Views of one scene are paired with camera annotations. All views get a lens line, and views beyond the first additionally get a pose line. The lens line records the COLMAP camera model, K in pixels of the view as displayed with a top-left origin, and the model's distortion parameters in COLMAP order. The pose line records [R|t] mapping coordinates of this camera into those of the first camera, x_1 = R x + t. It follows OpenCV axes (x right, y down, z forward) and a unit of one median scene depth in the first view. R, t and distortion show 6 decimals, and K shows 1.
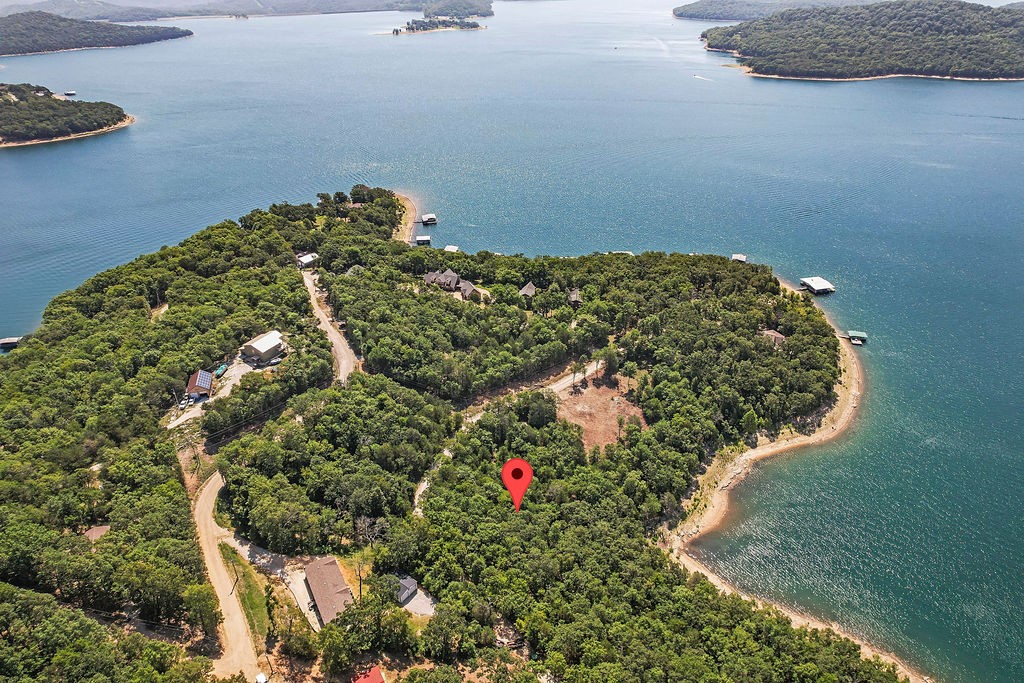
lens RADIAL K [[659.2, 0, 513.1], [0, 659.2, 336.6], [0, 0, 1]] dist [-0.078287, 0.073563]
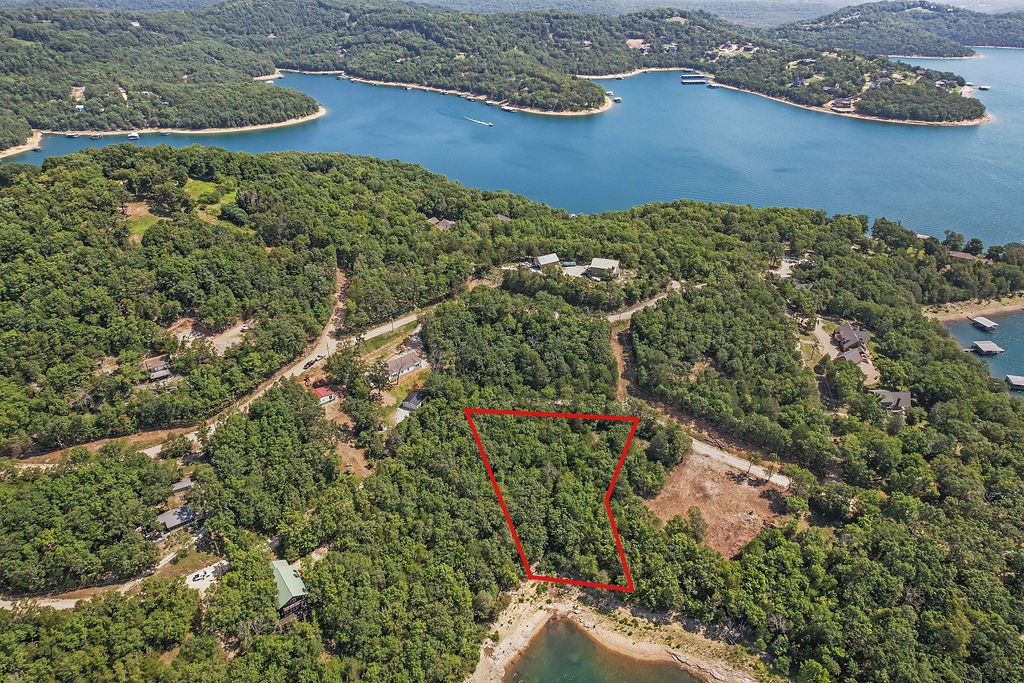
lens RADIAL K [[651.2, 0, 512.8], [0, 651.2, 343.8], [0, 0, 1]] dist [-0.077843, 0.068582]
pose [[0.220977, 0.507002, -0.833137, 0.646455], [-0.488425, 0.796939, 0.355427, -0.210335], [0.844162, 0.328384, 0.423738, 0.361259]]
